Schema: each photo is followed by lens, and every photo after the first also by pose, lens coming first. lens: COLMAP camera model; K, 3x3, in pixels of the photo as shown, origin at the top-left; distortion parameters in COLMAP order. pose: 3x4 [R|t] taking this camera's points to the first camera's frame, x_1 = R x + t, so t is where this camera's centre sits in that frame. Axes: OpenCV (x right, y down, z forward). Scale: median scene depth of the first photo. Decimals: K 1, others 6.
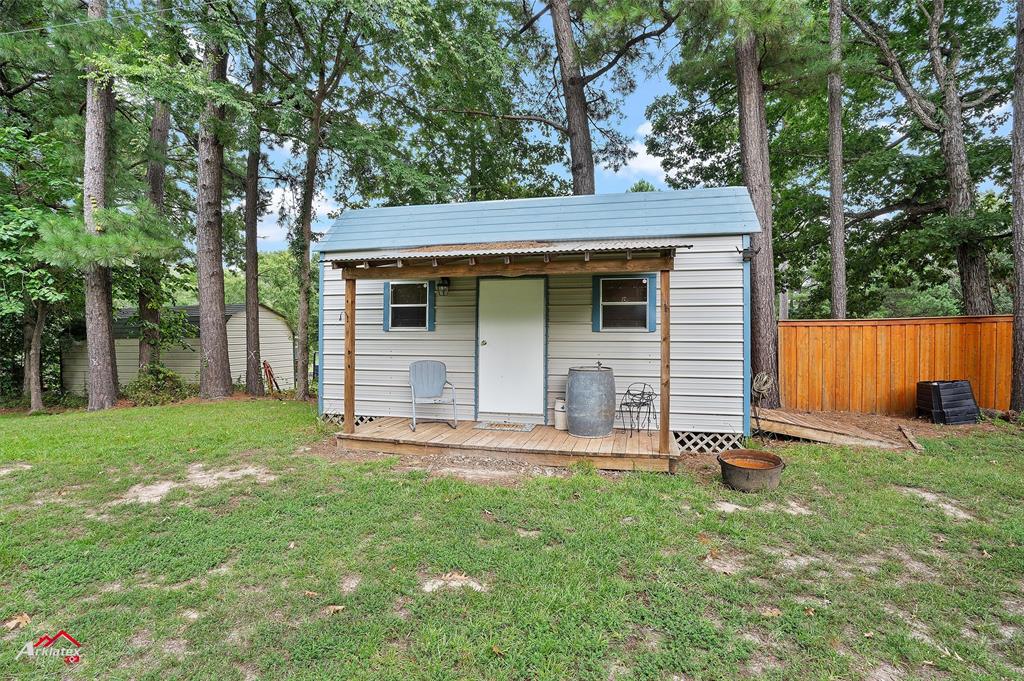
lens RADIAL K [[604.8, 0, 512.0], [0, 604.8, 340.5], [0, 0, 1]] dist [-0.030769, -0.000468]
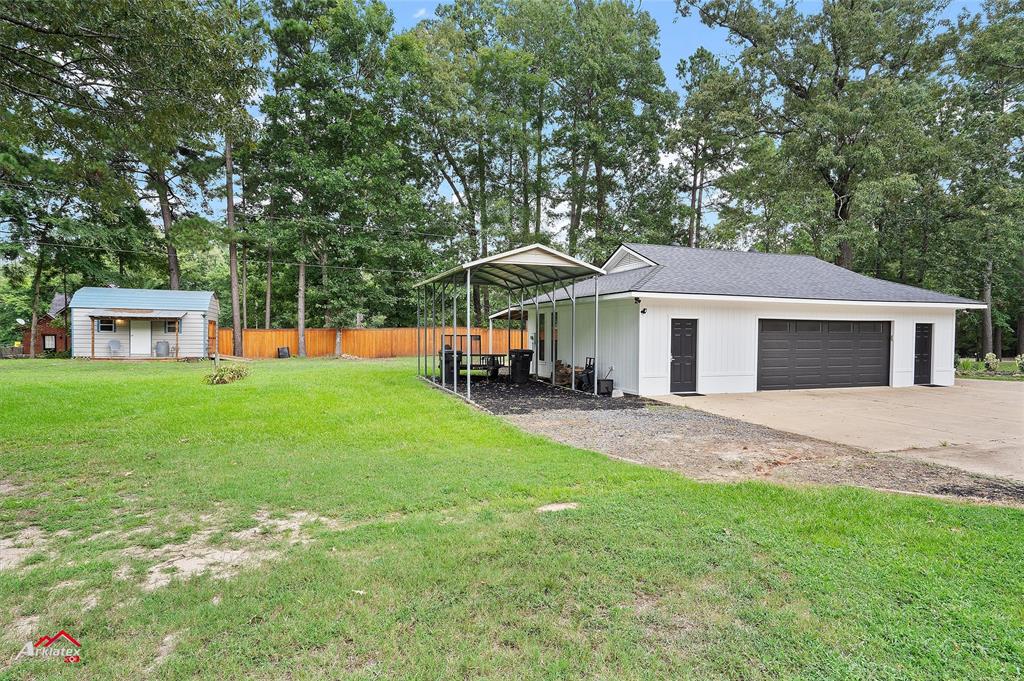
lens RADIAL K [[604.8, 0, 512.0], [0, 604.8, 340.5], [0, 0, 1]] dist [-0.030769, -0.000468]
pose [[0.810691, -0.002523, 0.585469, -0.302192], [-0.003583, 0.999951, 0.009271, -0.006550], [-0.585463, -0.009614, 0.810642, -3.371936]]
